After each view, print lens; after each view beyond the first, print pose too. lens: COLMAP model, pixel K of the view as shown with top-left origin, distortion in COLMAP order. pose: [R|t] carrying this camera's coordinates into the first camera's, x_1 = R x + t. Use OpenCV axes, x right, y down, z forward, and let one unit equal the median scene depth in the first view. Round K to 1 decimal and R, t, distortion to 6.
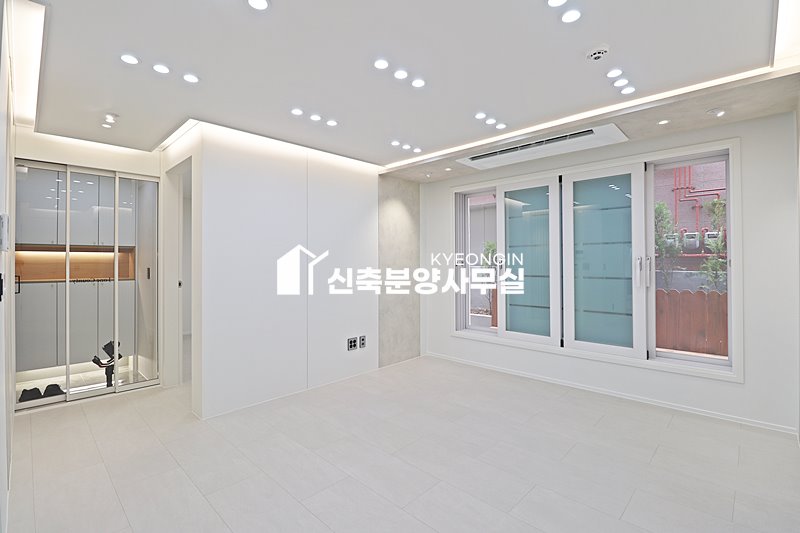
lens RADIAL K [[369.5, 0, 398.5], [0, 369.5, 259.9], [0, 0, 1]] dist [-0.000713, -0.009487]
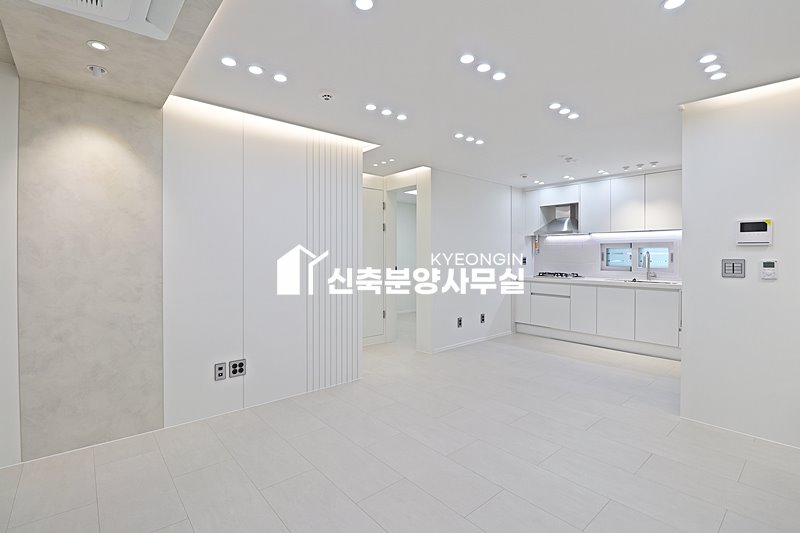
lens RADIAL K [[369.5, 0, 398.8], [0, 369.5, 258.8], [0, 0, 1]] dist [-0.000713, -0.009487]
pose [[-0.995692, 0.004853, 0.092599, 0.079042], [0.005165, 0.999982, 0.003132, 0.008313], [-0.092582, 0.003597, -0.995699, 1.070641]]
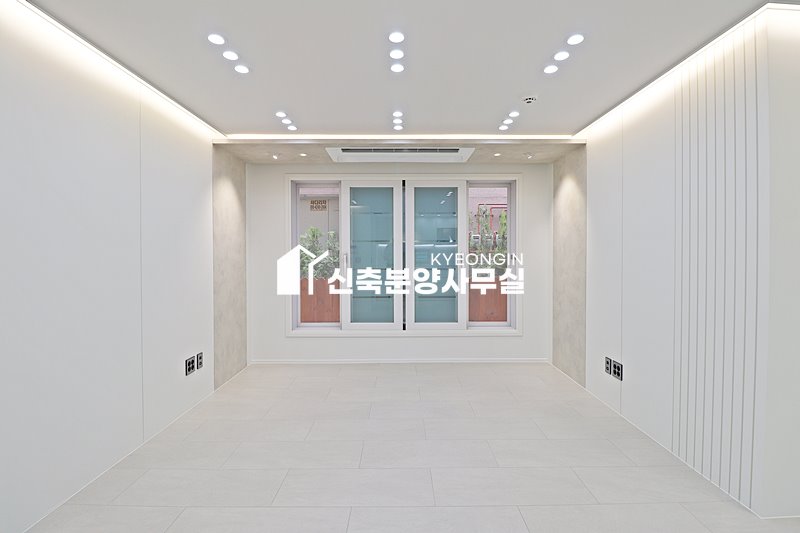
lens RADIAL K [[369.5, 0, 401.8], [0, 369.5, 260.5], [0, 0, 1]] dist [-0.000713, -0.009487]
pose [[0.713867, -0.007087, 0.700246, -0.334619], [-0.005548, 0.999860, 0.015775, 0.000988], [-0.700260, -0.015146, 0.713728, 0.171369]]
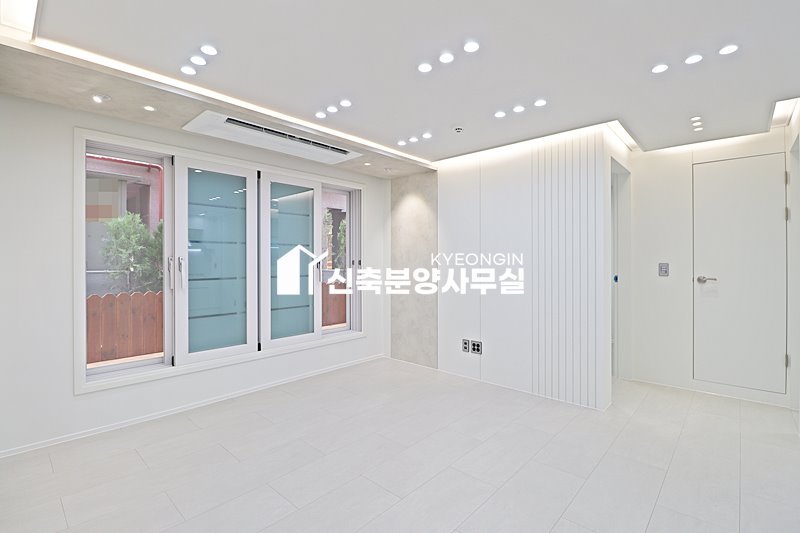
lens RADIAL K [[369.5, 0, 402.5], [0, 369.5, 262.4], [0, 0, 1]] dist [-0.000713, -0.009487]
pose [[-0.028953, 0.002841, 0.999577, -0.479442], [-0.002928, 0.999991, -0.002927, 0.008193], [-0.999576, -0.003012, -0.028945, 0.601039]]
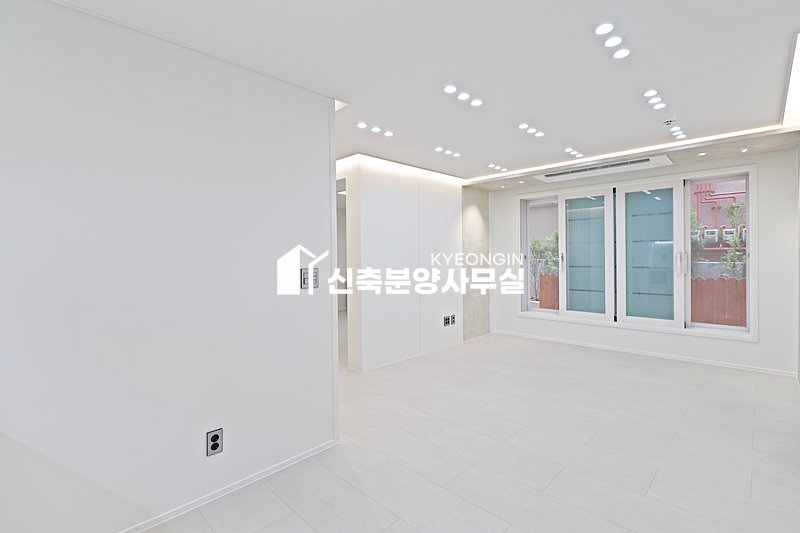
lens RADIAL K [[369.5, 0, 399.5], [0, 369.5, 260.3], [0, 0, 1]] dist [-0.000713, -0.009487]
pose [[0.999942, -0.007268, -0.007934, -0.271928], [0.007406, 0.999819, 0.017547, -0.004969], [0.007805, -0.017605, 0.999815, -0.263179]]
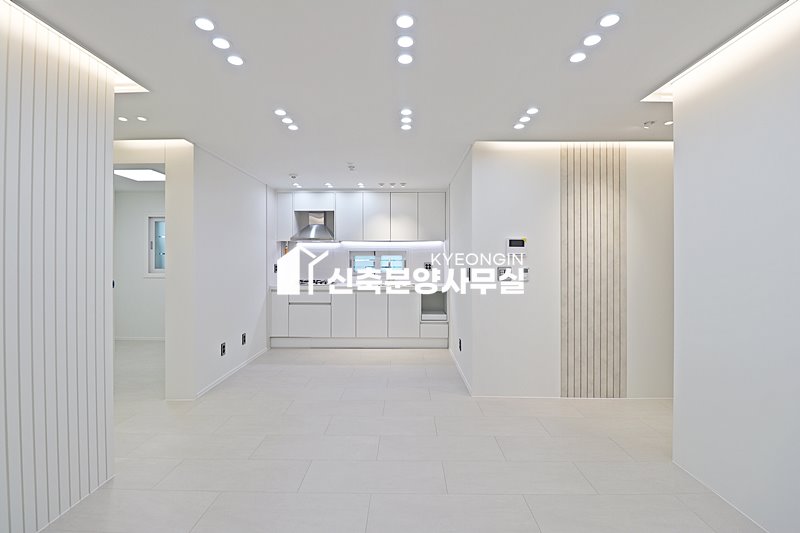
lens RADIAL K [[369.5, 0, 398.0], [0, 369.5, 261.4], [0, 0, 1]] dist [-0.000713, -0.009487]
pose [[-0.730186, 0.009328, -0.683185, 0.317461], [0.008925, 0.999952, 0.004114, -0.003854], [0.683190, -0.003094, -0.730234, 0.843547]]
